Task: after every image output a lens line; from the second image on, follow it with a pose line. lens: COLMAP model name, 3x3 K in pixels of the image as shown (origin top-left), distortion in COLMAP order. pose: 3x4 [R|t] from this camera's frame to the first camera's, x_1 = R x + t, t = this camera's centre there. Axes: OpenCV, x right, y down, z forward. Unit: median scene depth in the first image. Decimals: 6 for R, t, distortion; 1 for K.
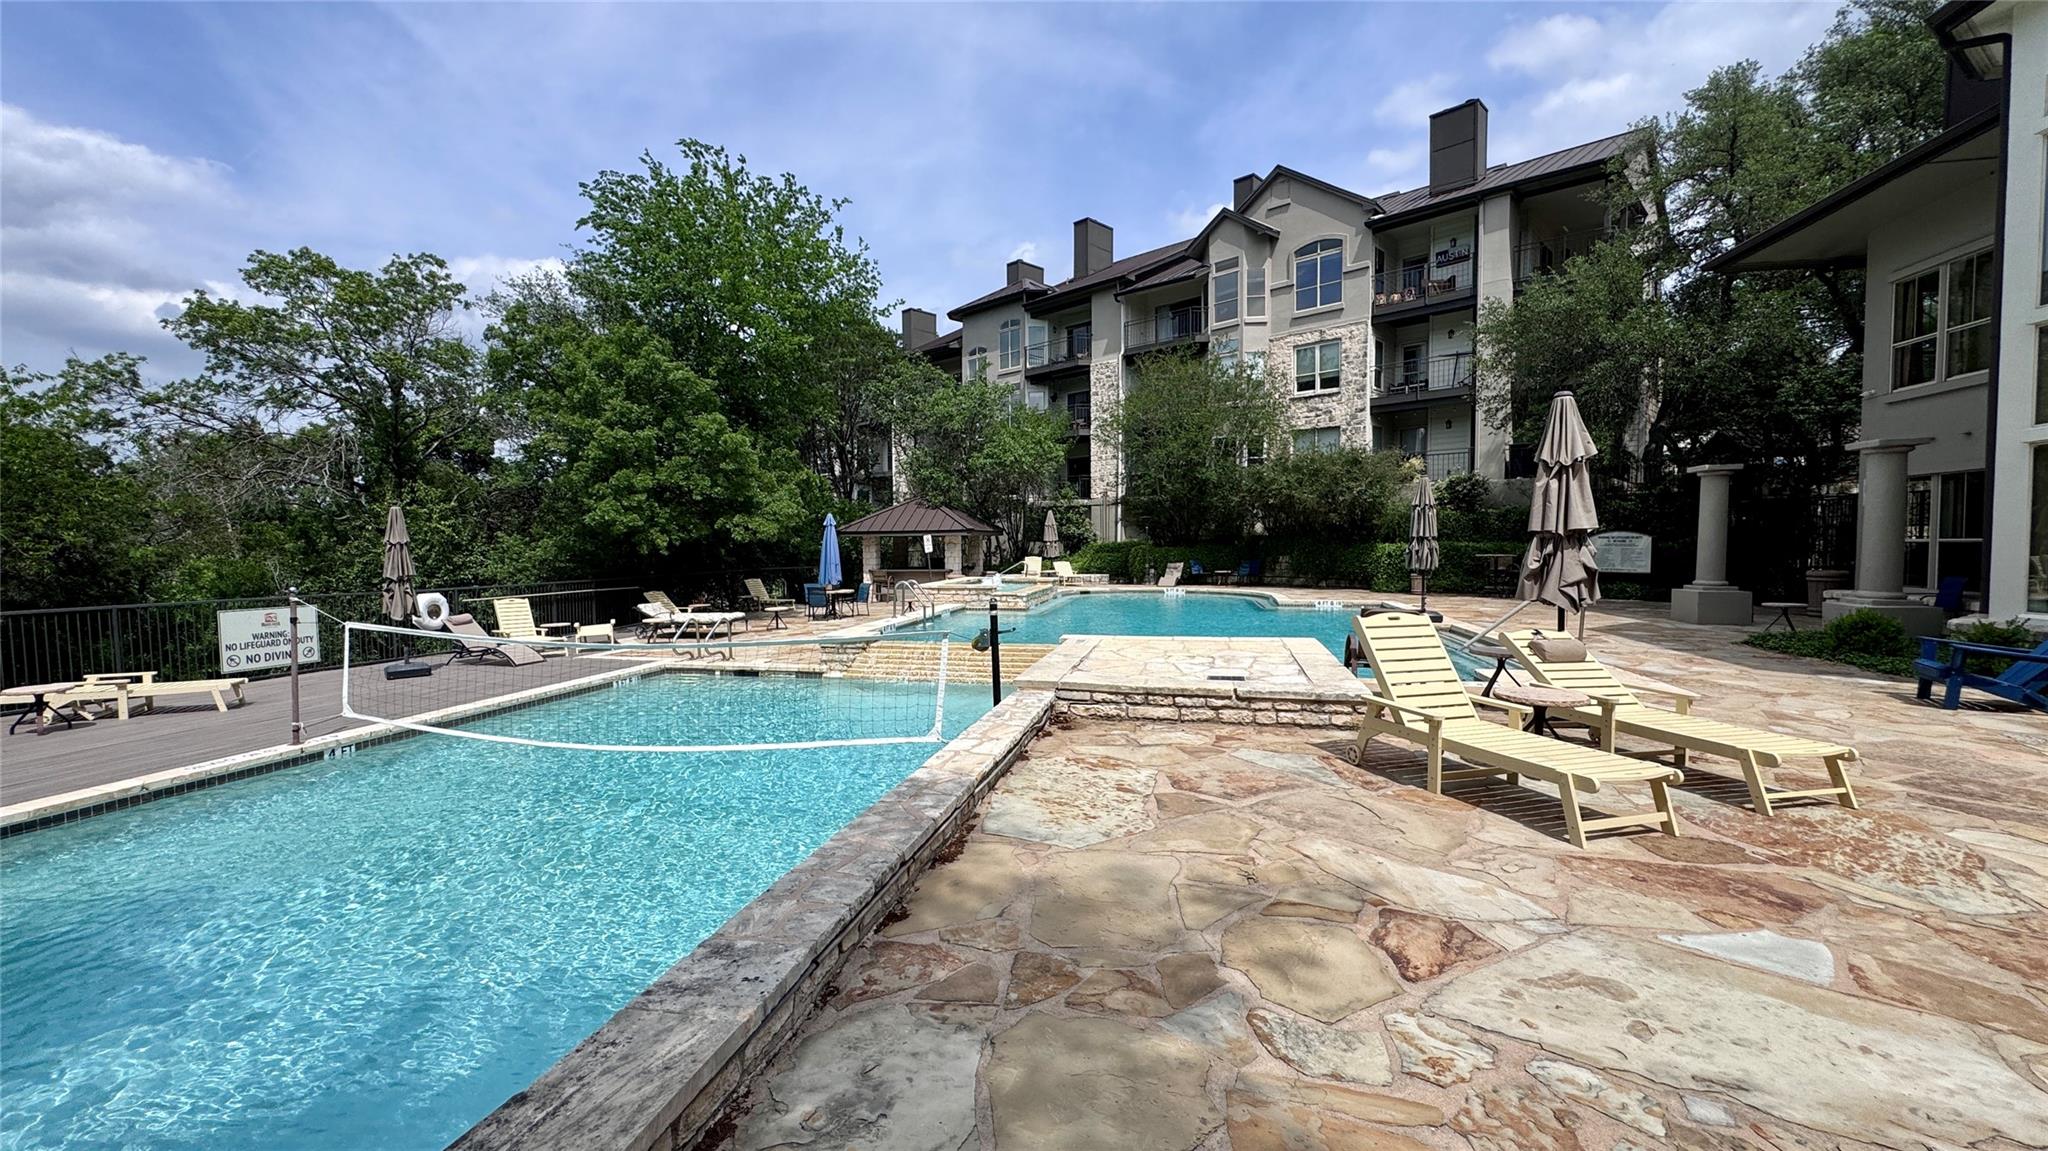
lens RADIAL K [[811.5, 0, 1020.3], [0, 811.5, 578.6], [0, 0, 1]] dist [-0.000528, -0.000176]
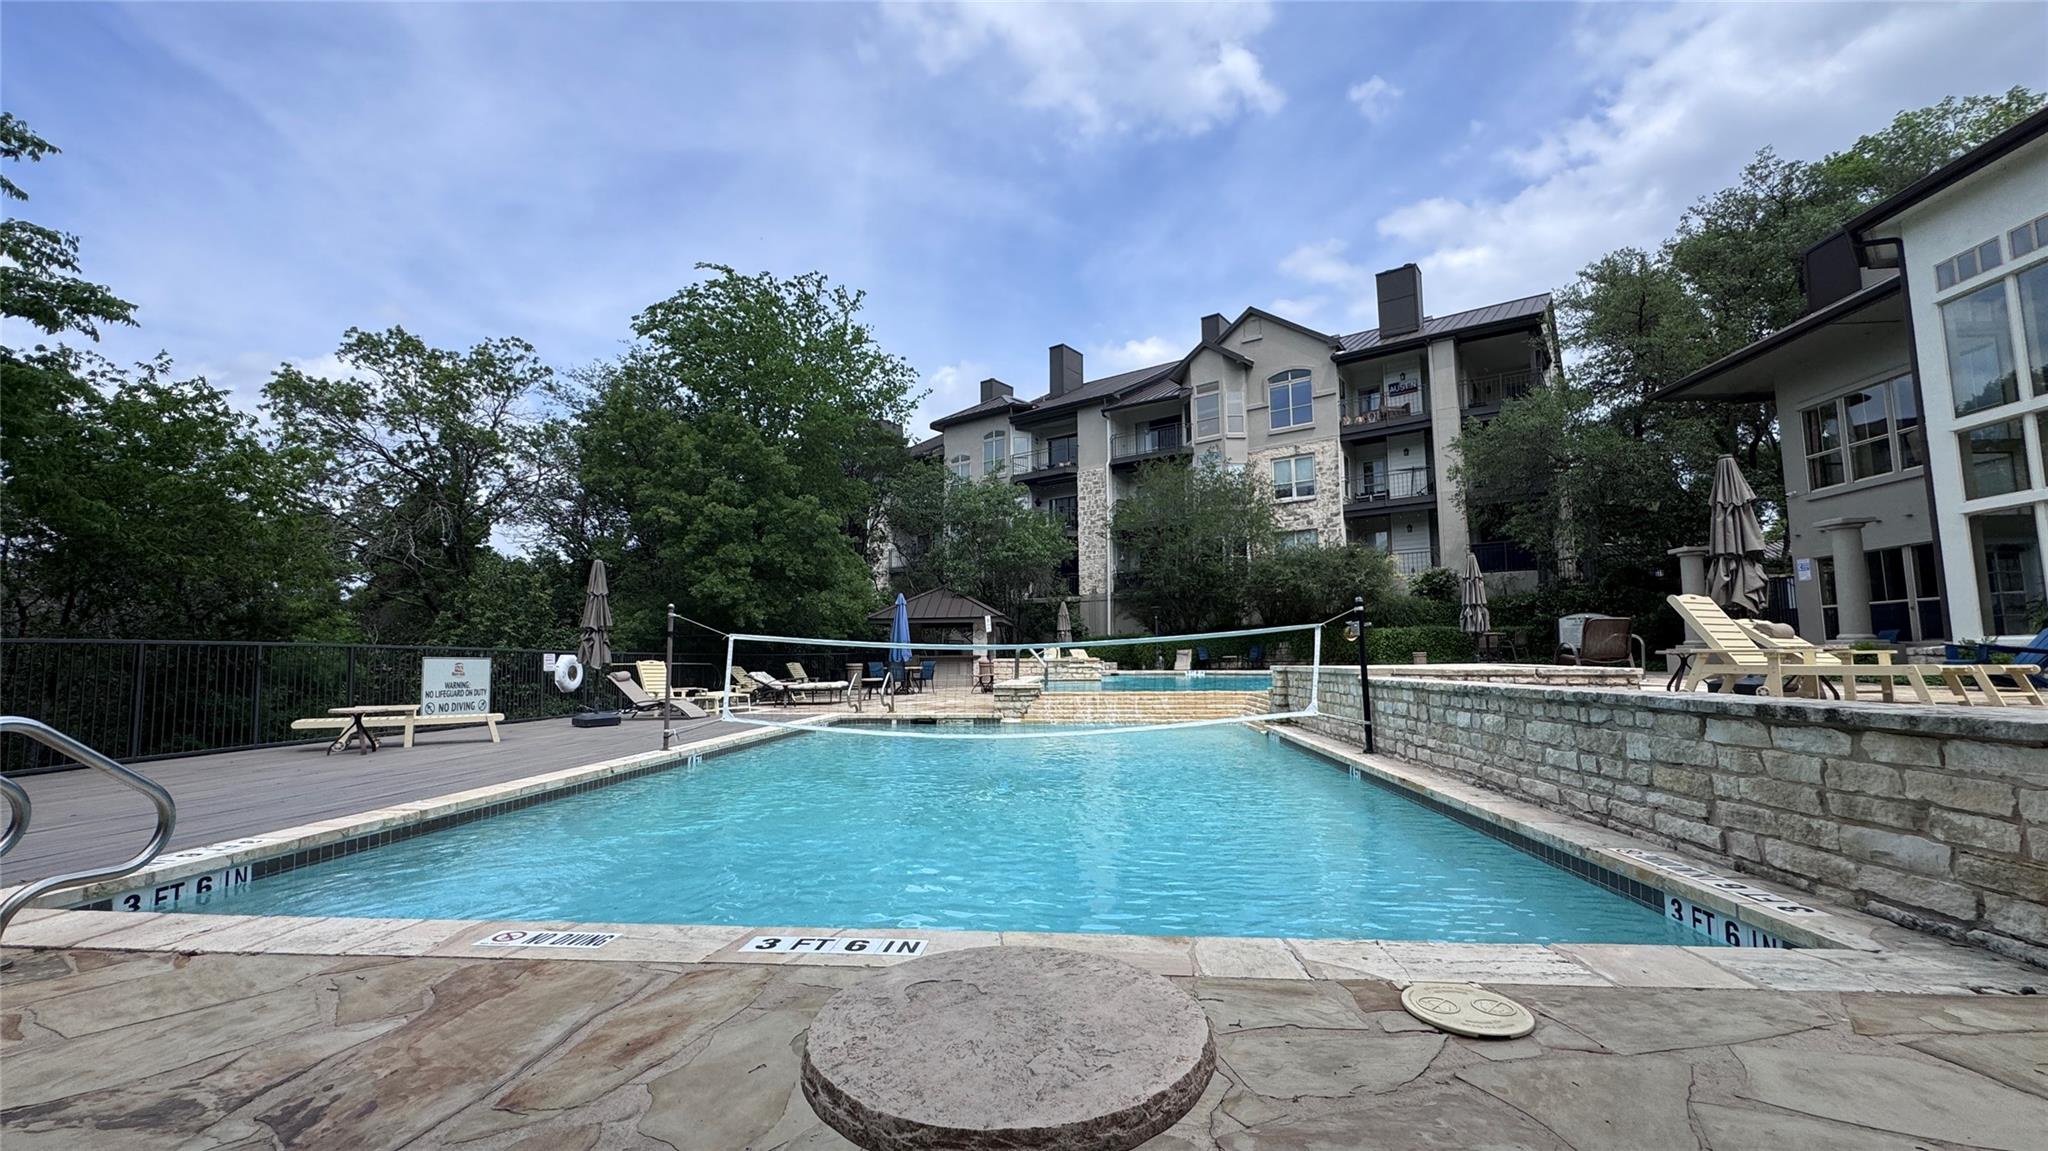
lens RADIAL K [[811.5, 0, 1025.7], [0, 811.5, 576.1], [0, 0, 1]] dist [-0.000528, -0.000176]
pose [[0.991463, 0.011436, 0.129887, -0.154555], [0.007481, 0.989517, -0.144225, 0.036967], [-0.130174, 0.143965, 0.980983, -0.039389]]
